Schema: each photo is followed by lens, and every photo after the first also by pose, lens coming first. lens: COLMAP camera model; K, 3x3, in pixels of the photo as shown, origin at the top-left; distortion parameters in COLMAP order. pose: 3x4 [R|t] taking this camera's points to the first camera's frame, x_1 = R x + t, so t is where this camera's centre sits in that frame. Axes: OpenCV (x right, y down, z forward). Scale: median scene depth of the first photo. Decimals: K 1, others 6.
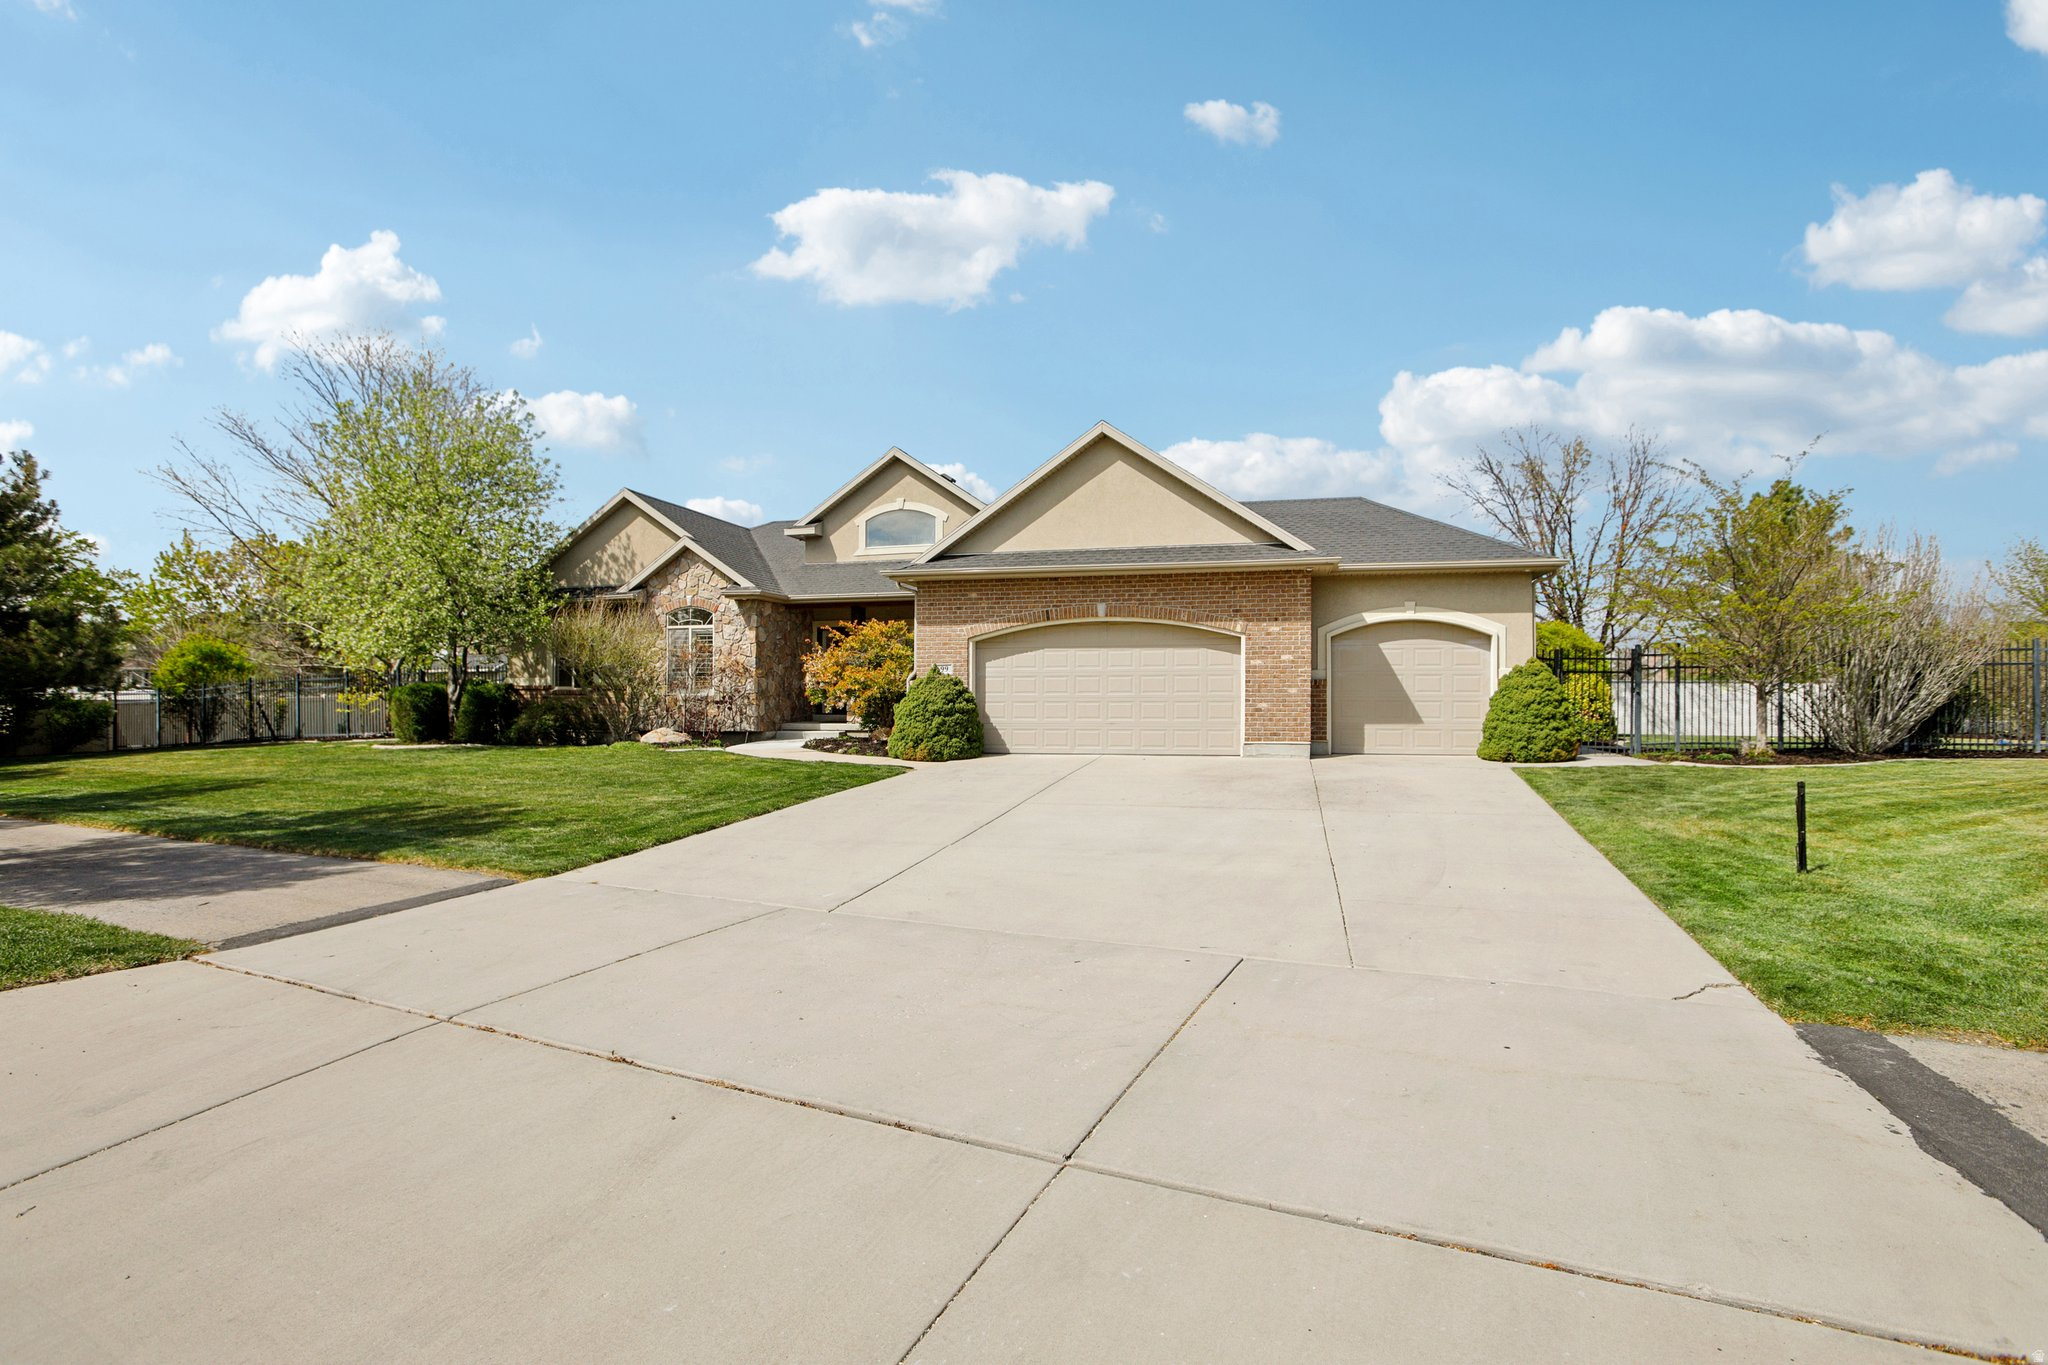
lens RADIAL K [[964.9, 0, 1019.6], [0, 964.9, 675.0], [0, 0, 1]] dist [-0.056808, 0.025414]
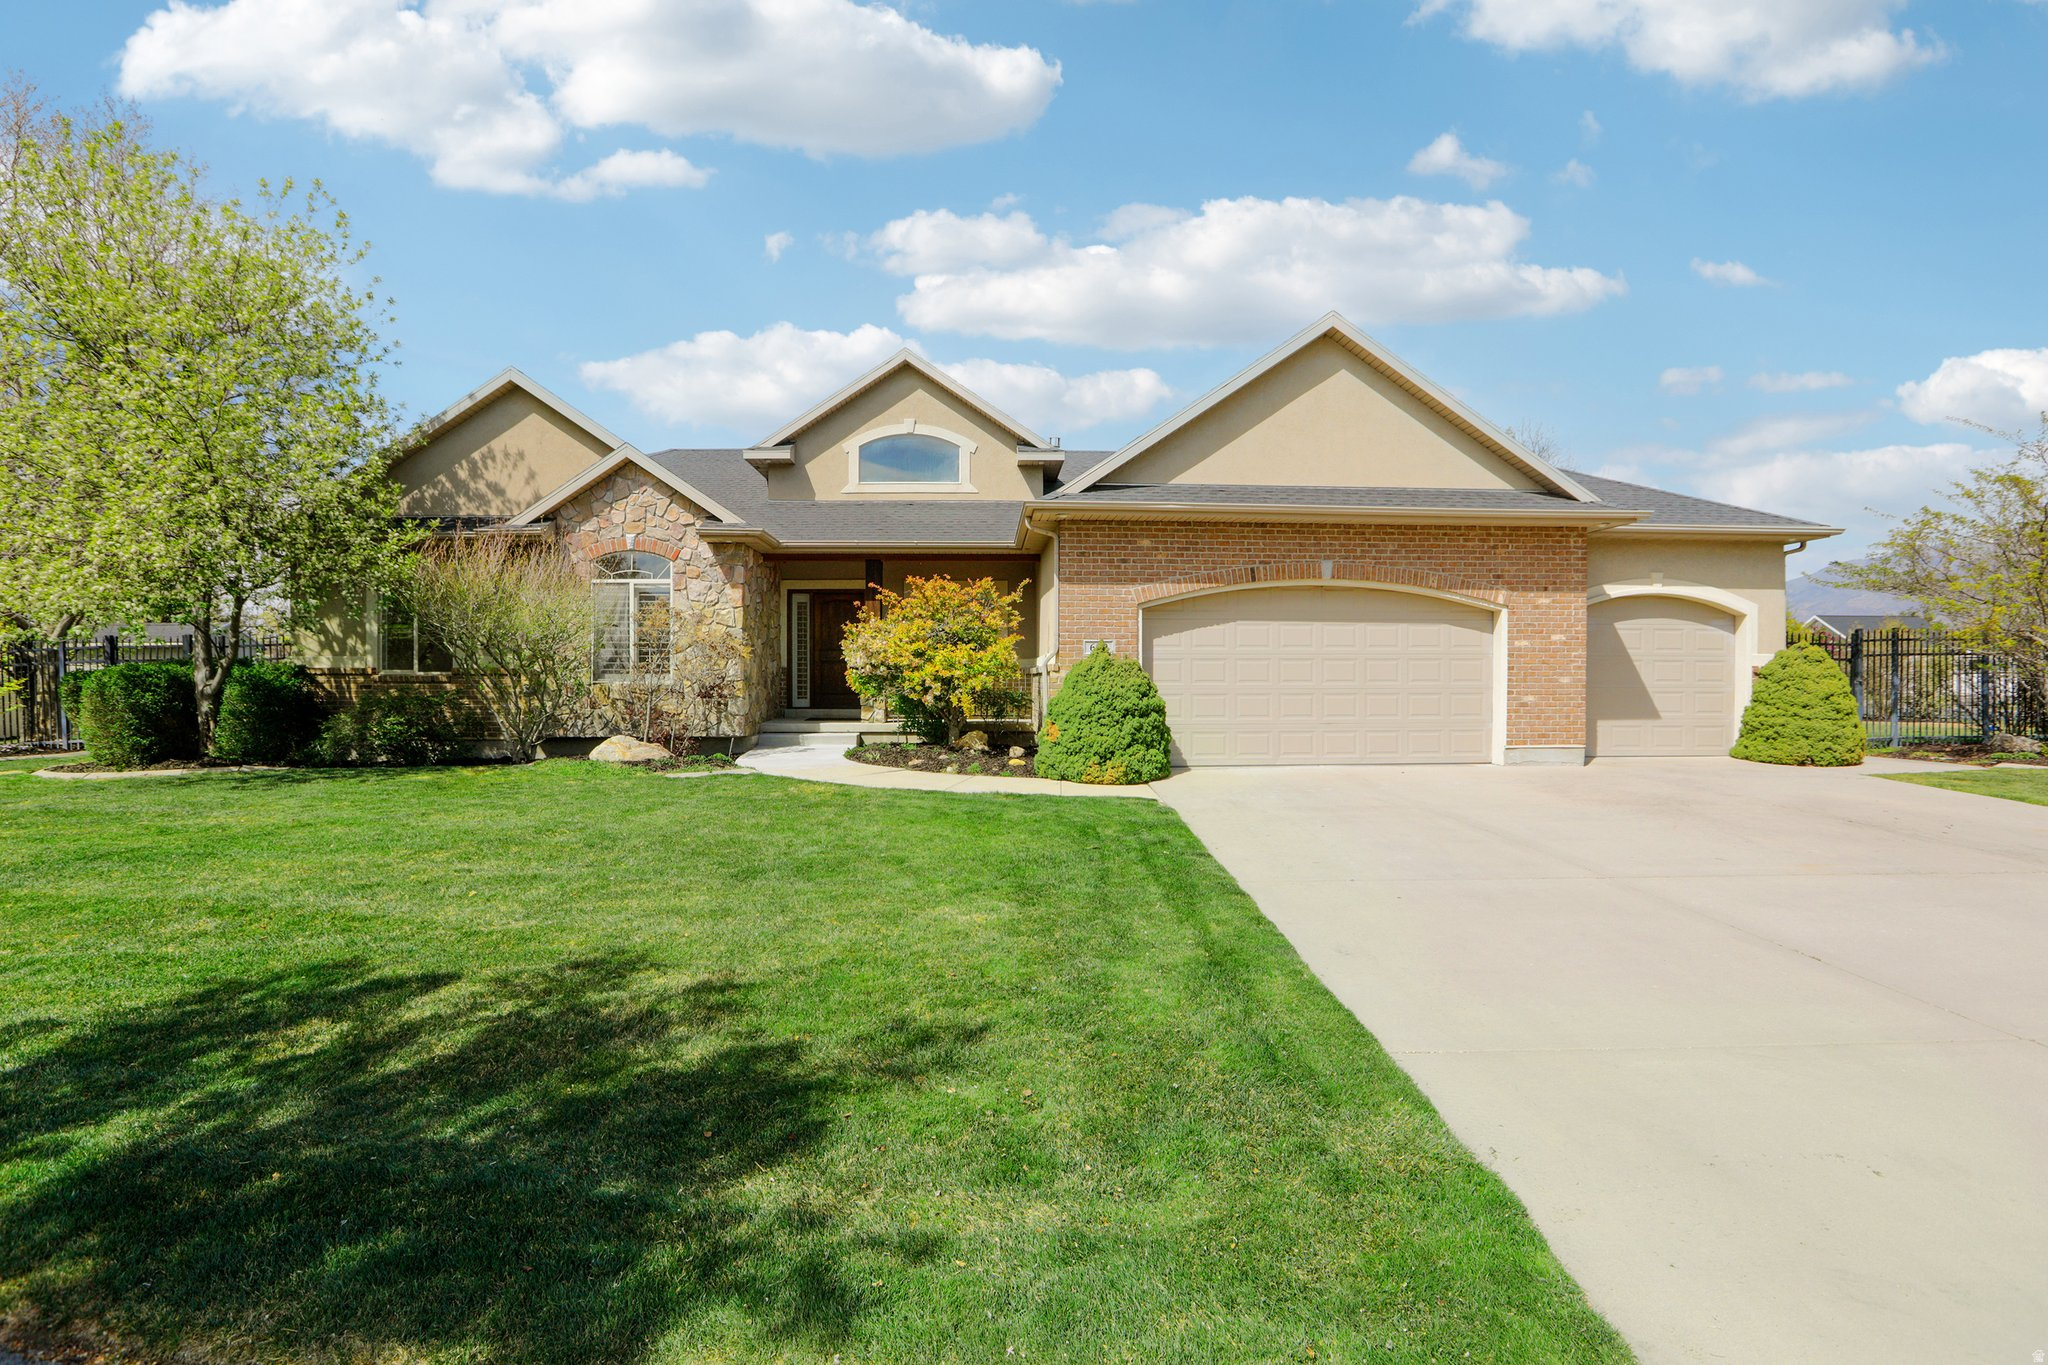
lens RADIAL K [[960.4, 0, 1027.5], [0, 960.4, 671.9], [0, 0, 1]] dist [-0.071708, 0.034473]
pose [[0.958259, 0.003184, 0.285884, -0.292661], [-0.006910, 0.999904, 0.012025, 0.002774], [-0.285818, -0.013499, 0.958189, 0.316922]]
